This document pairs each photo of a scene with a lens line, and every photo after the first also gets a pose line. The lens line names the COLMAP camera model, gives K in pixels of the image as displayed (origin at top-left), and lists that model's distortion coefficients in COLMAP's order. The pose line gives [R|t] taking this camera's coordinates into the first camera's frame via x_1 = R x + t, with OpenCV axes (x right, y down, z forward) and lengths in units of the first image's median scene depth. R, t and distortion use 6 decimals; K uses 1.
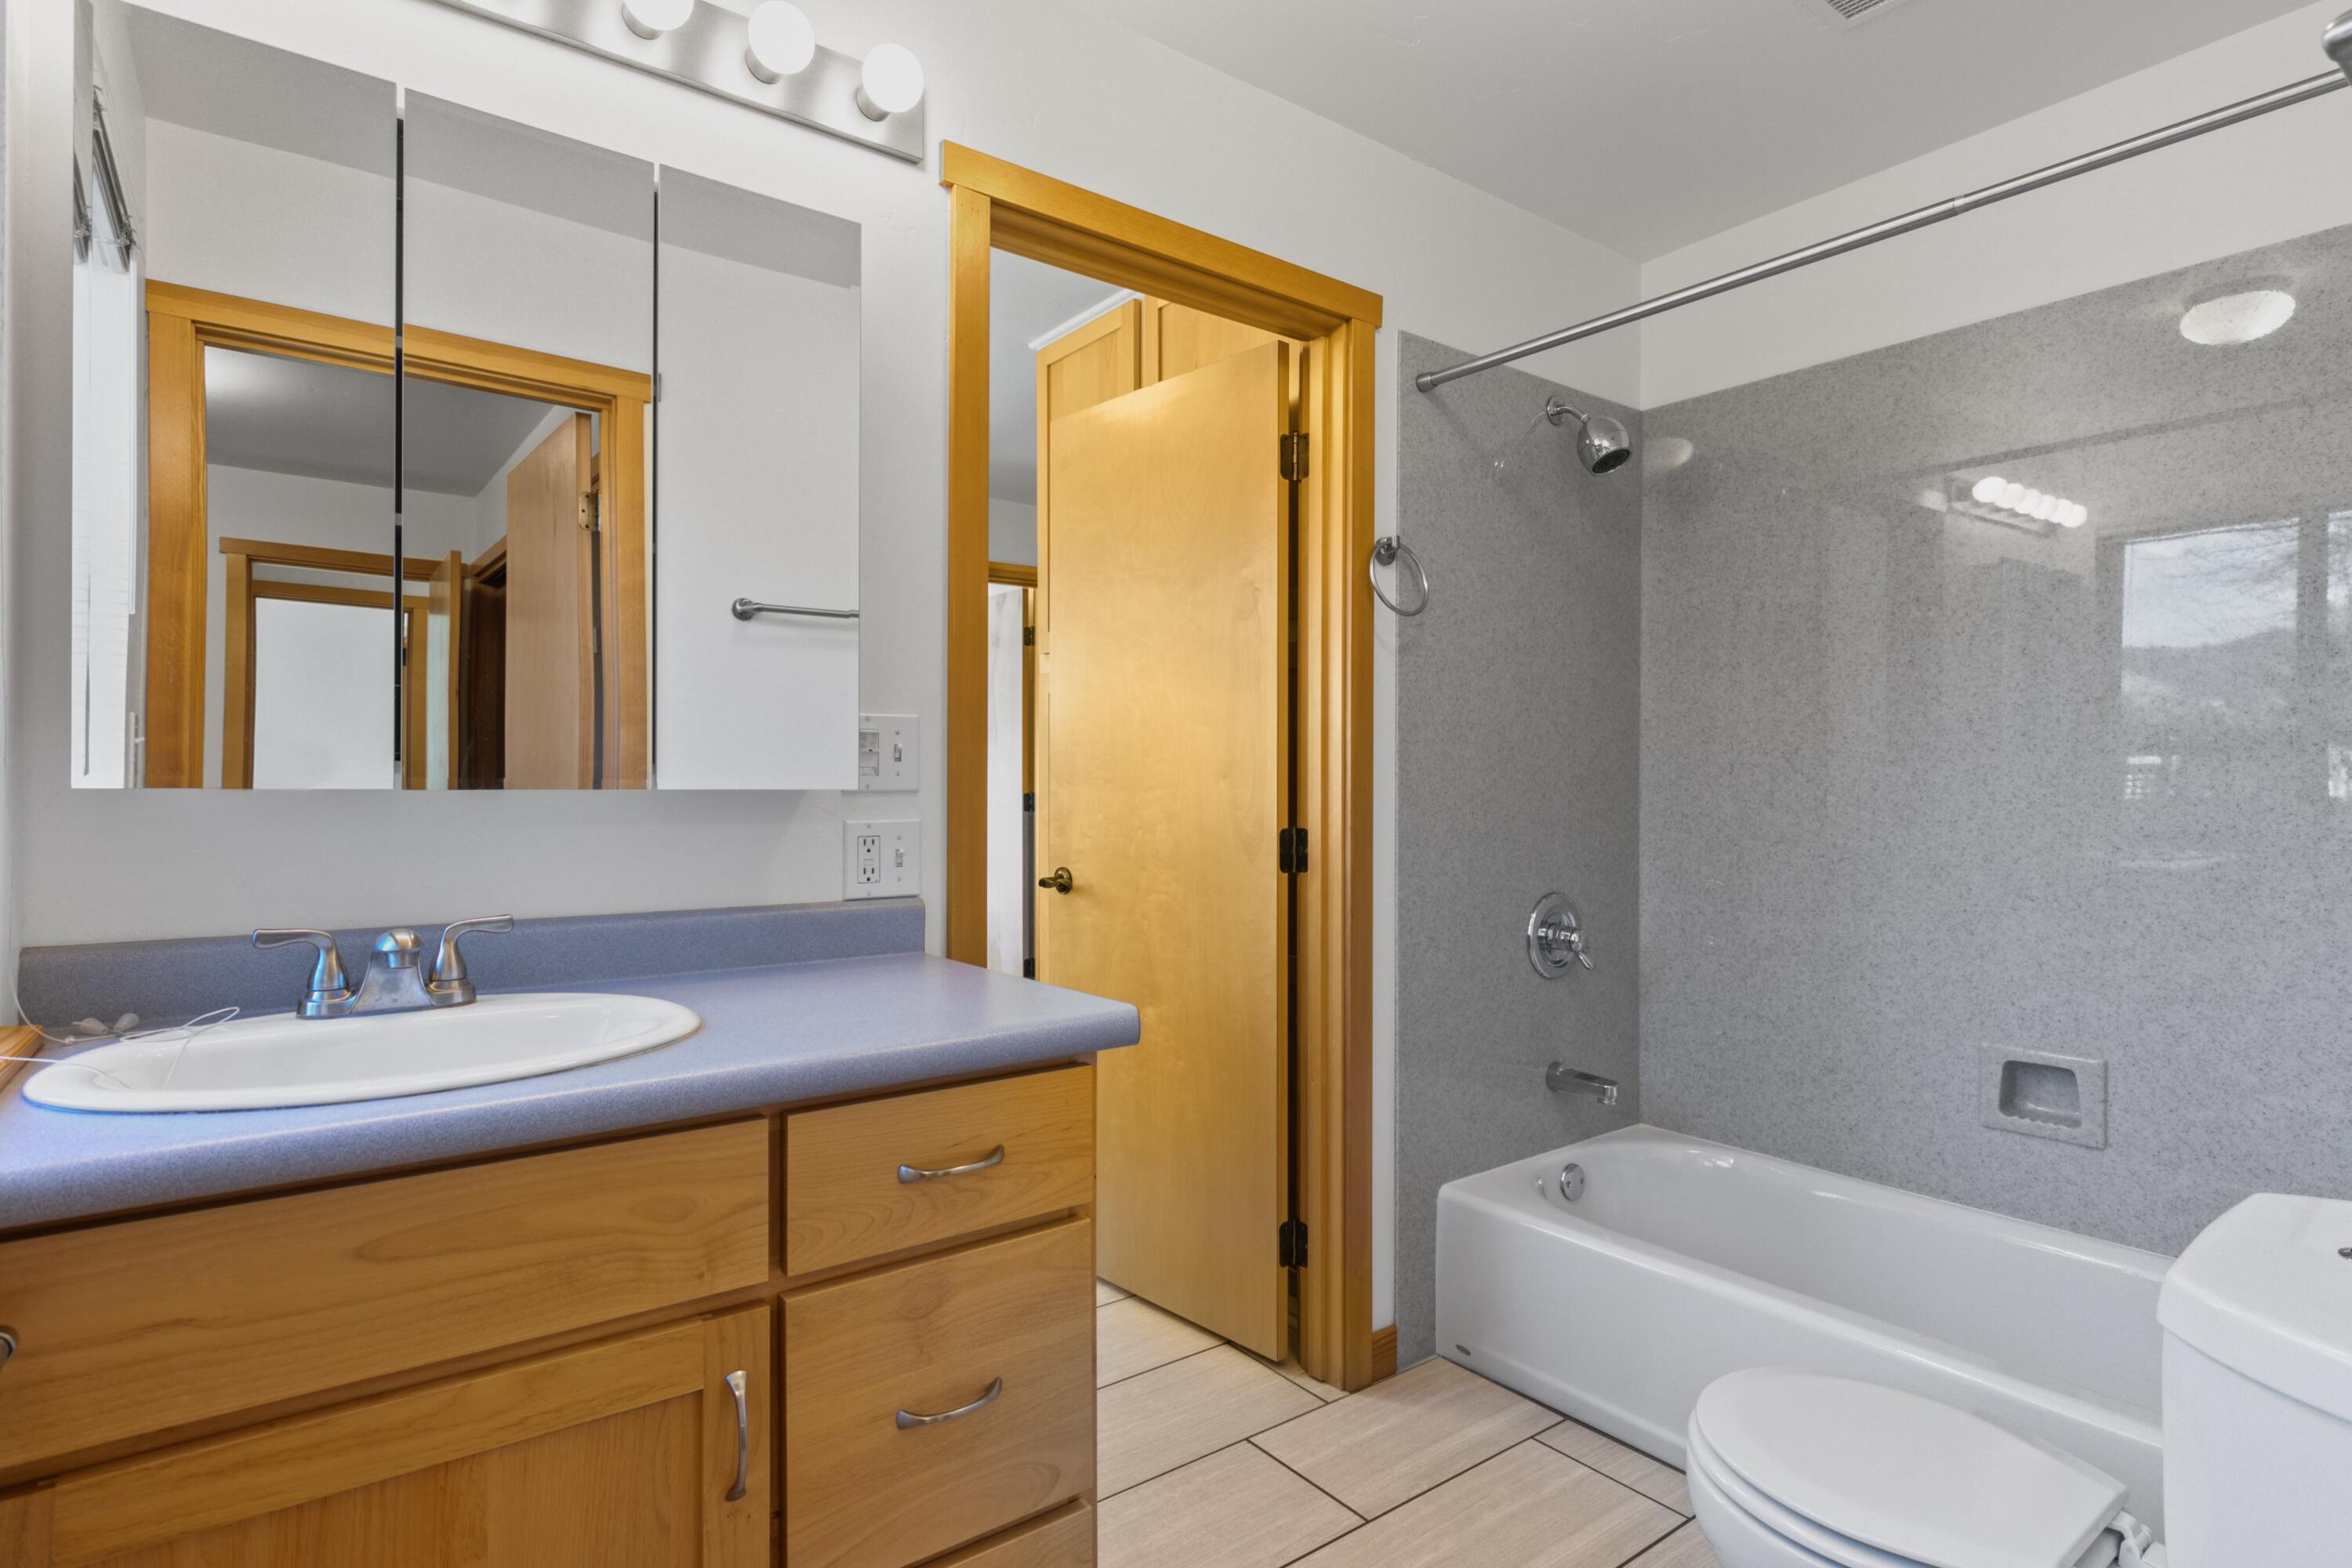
lens RADIAL K [[1199.7, 0, 1176.0], [0, 1199.7, 784.0], [0, 0, 1]] dist [-0.004343, -0.000839]
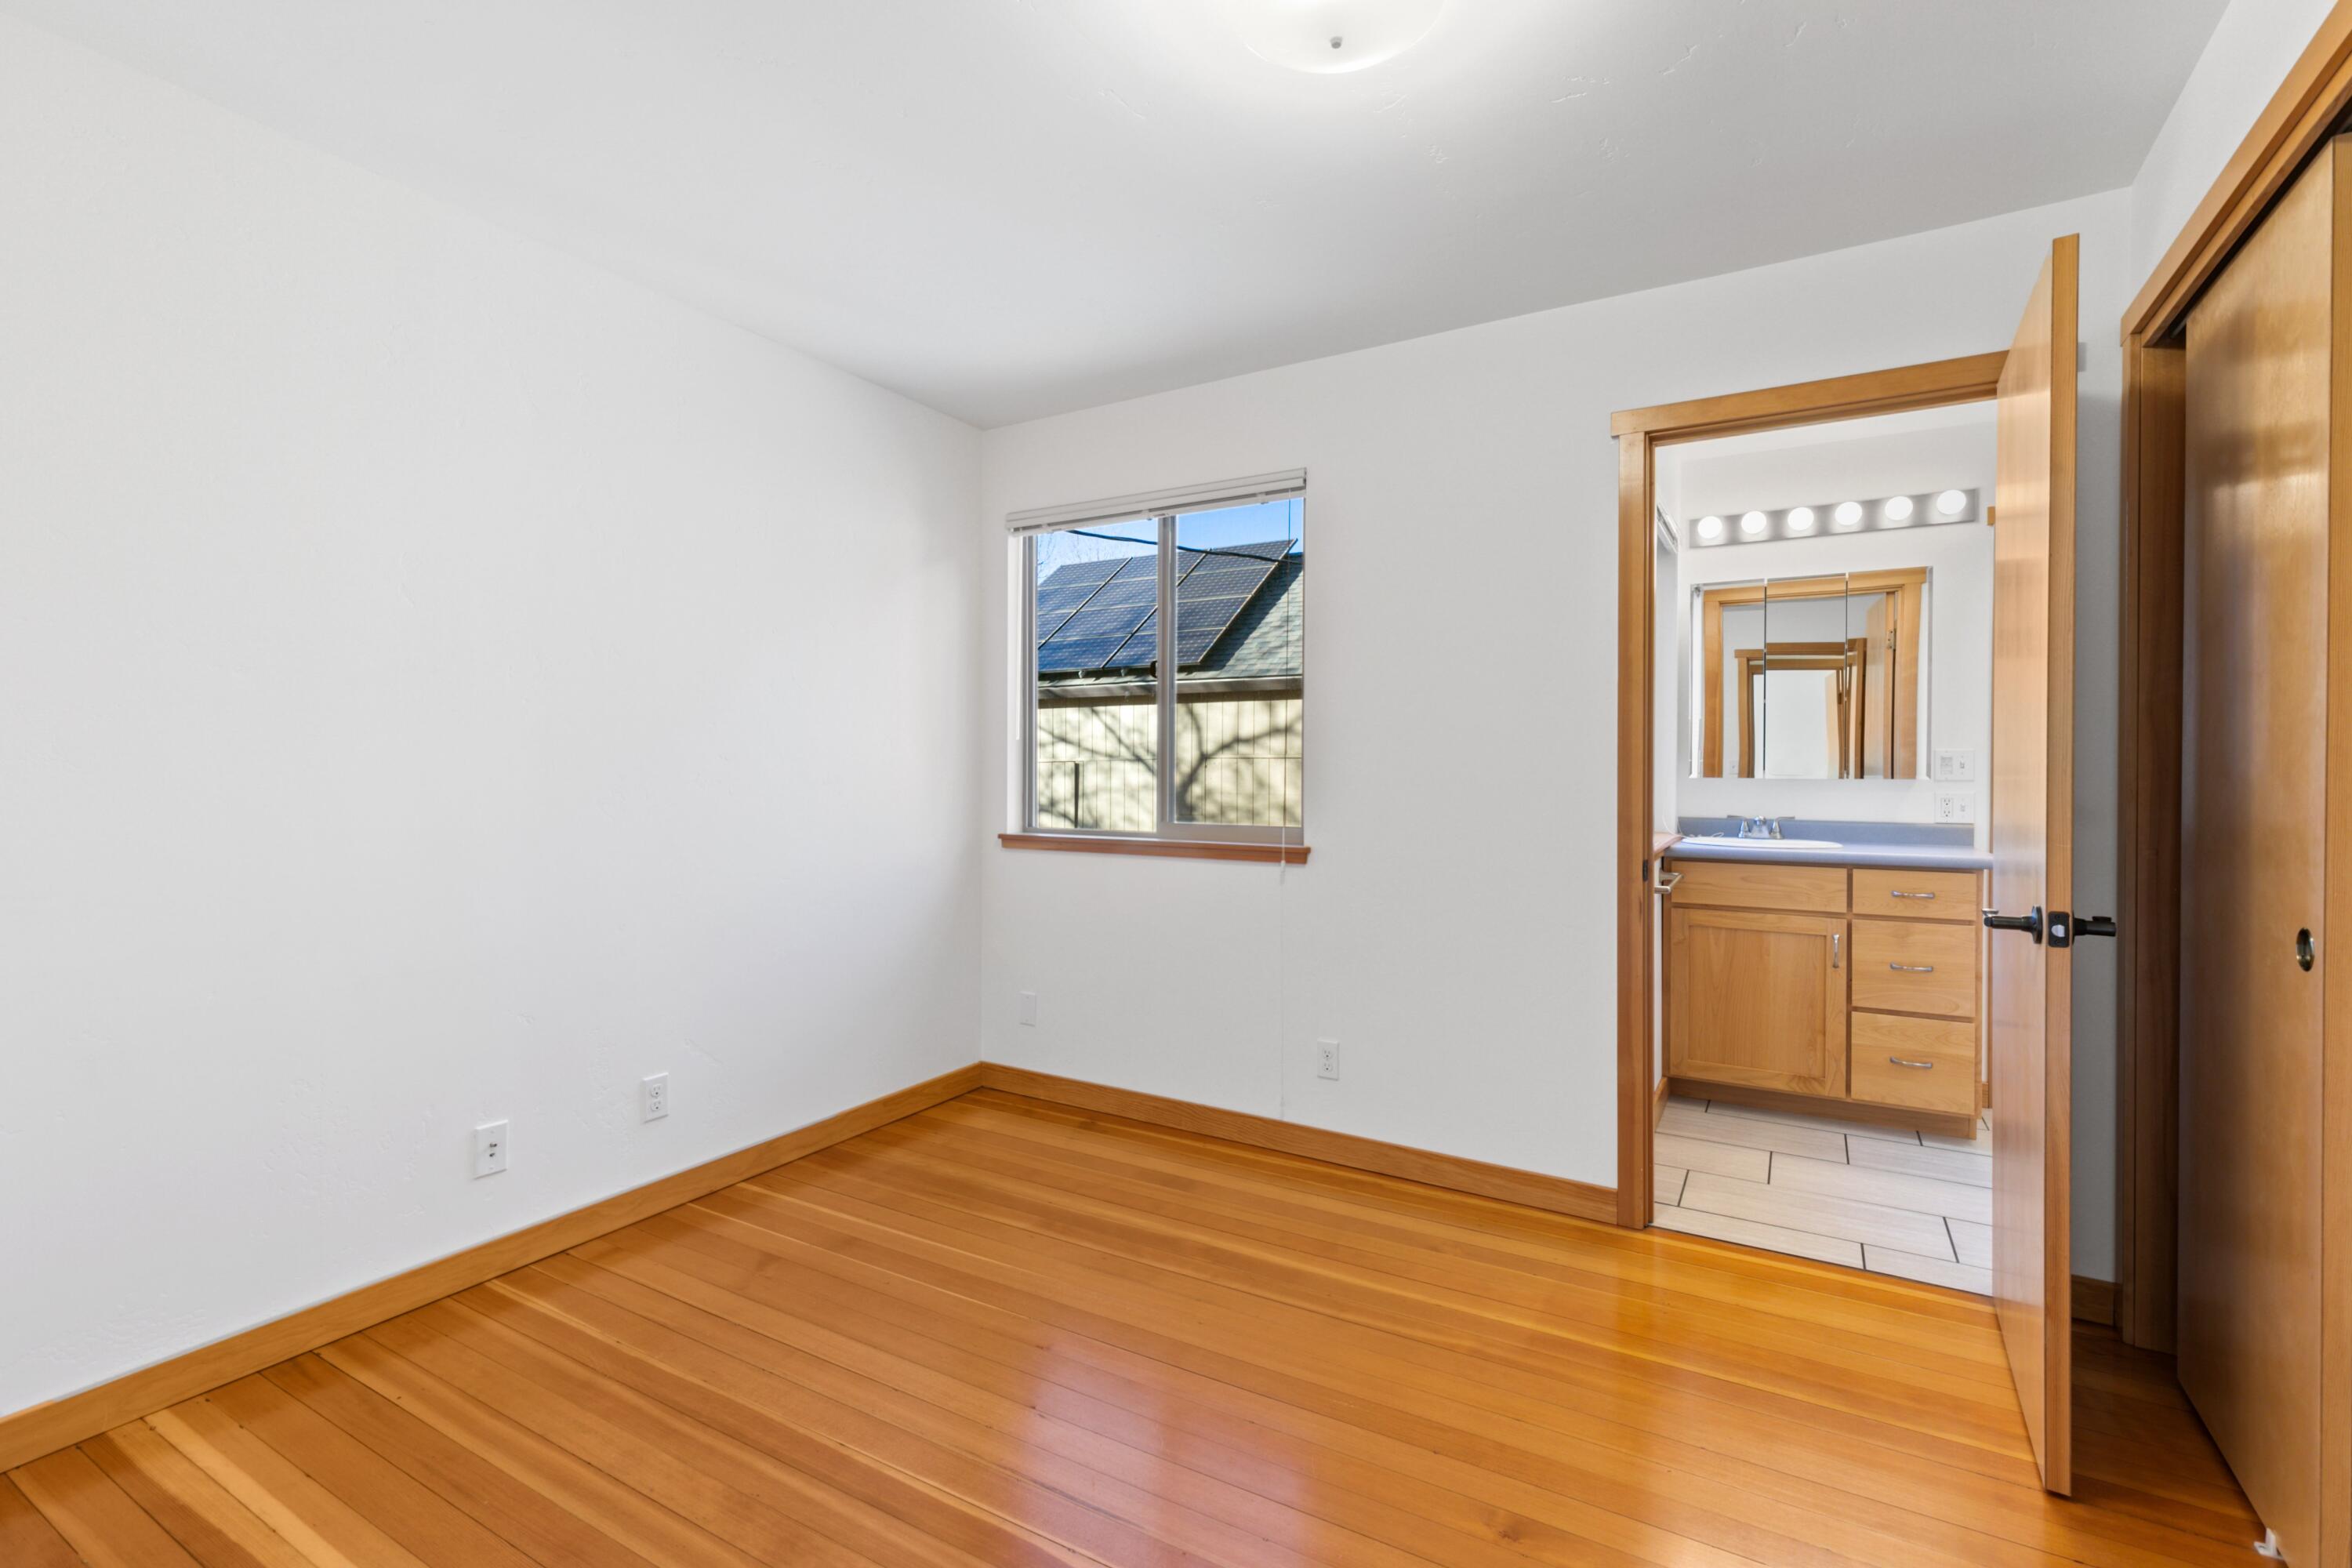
lens RADIAL K [[1049.7, 0, 1186.5], [0, 1049.7, 778.2], [0, 0, 1]] dist [0.003319, 0.000157]
pose [[0.393155, 0.005151, -0.919458, 1.679678], [-0.001898, 0.999987, 0.004791, -0.009088], [0.919470, -0.000138, 0.393160, -1.958982]]
